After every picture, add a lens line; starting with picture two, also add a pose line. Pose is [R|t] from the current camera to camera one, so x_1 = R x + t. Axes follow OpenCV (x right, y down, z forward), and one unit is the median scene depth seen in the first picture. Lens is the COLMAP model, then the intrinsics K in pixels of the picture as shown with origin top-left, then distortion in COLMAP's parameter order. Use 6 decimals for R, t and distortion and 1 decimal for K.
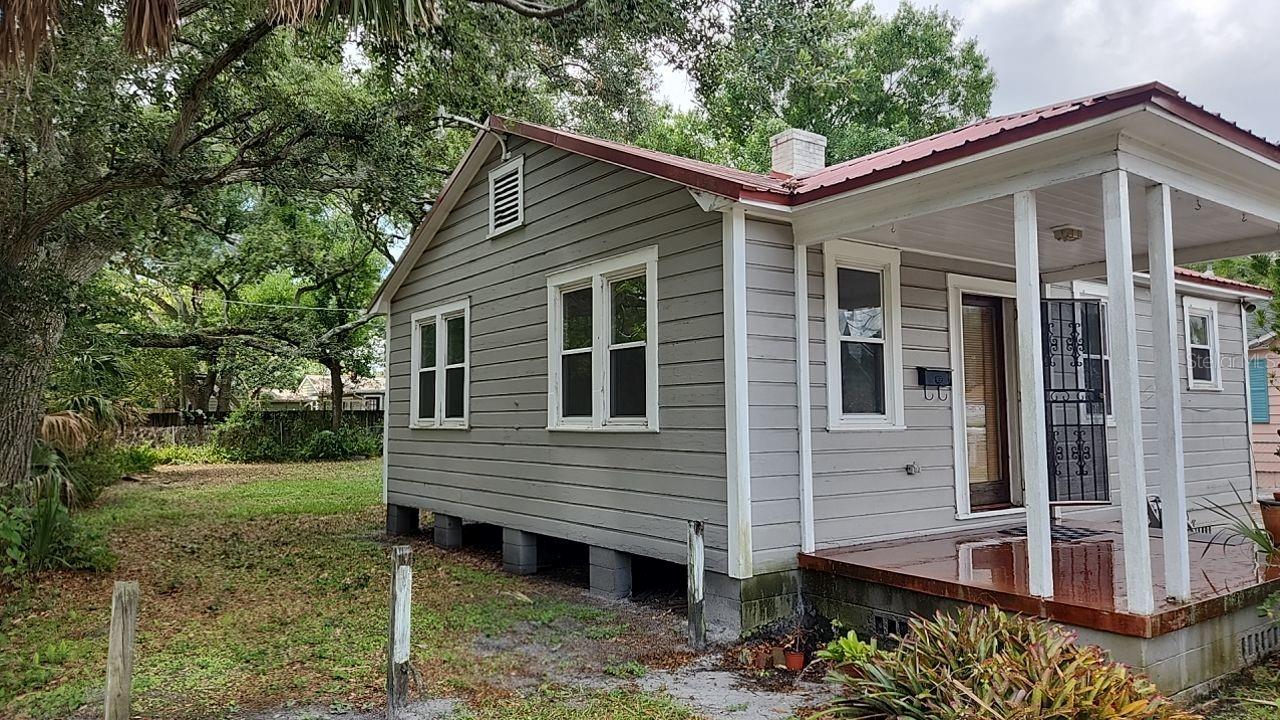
lens RADIAL K [[832.8, 0, 630.2], [0, 832.8, 362.3], [0, 0, 1]] dist [0.055107, -0.023494]
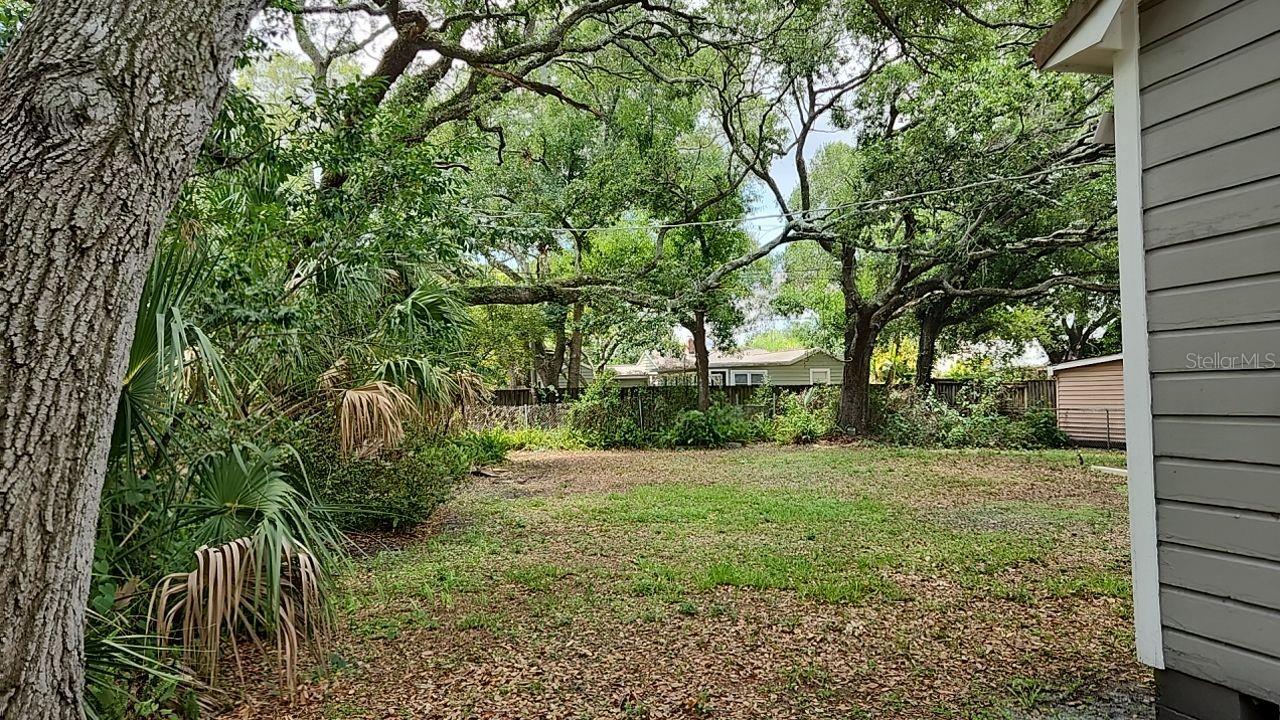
lens RADIAL K [[832.8, 0, 639.0], [0, 832.8, 359.1], [0, 0, 1]] dist [0.055107, -0.023494]
pose [[0.936789, -0.022786, -0.349153, -0.140768], [0.030994, 0.999359, 0.017940, 0.018202], [0.348520, -0.027627, 0.936894, 0.256376]]
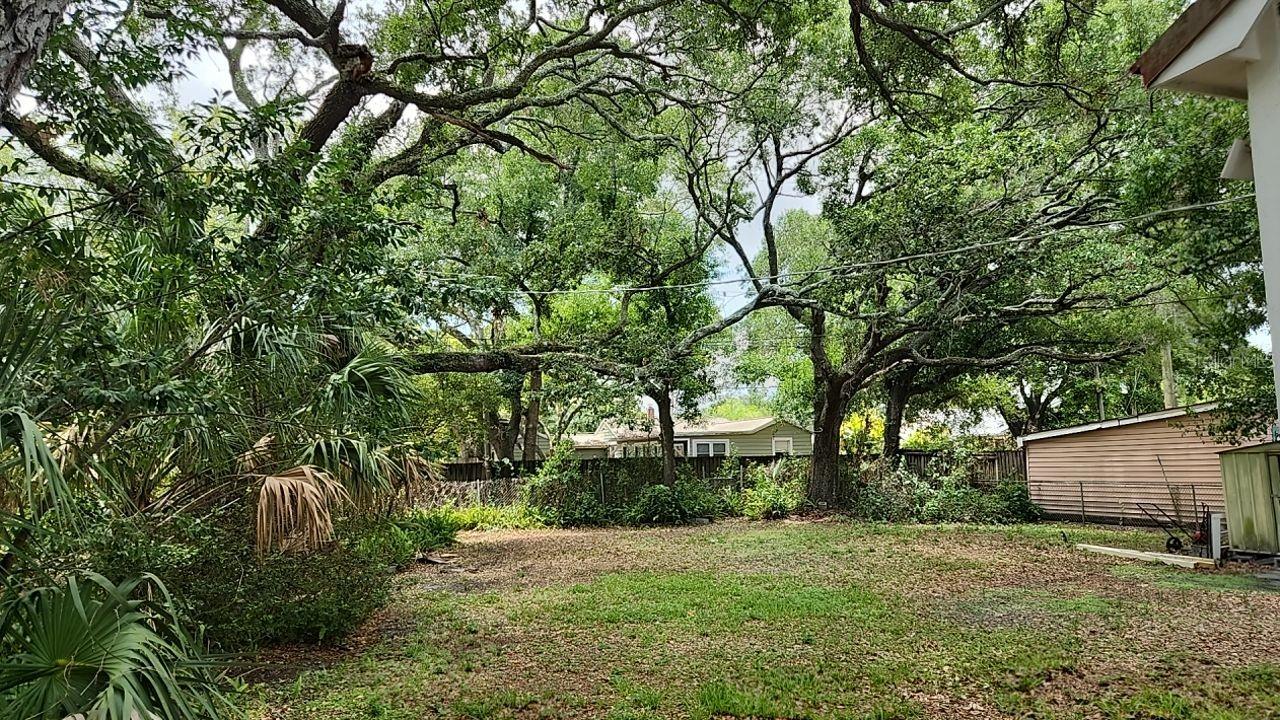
lens RADIAL K [[832.8, 0, 648.2], [0, 832.8, 372.5], [0, 0, 1]] dist [0.055107, -0.023494]
pose [[0.957872, -0.042514, -0.284033, -0.162924], [0.031517, 0.998570, -0.043178, 0.014150], [0.285462, 0.032407, 0.957842, 0.294669]]
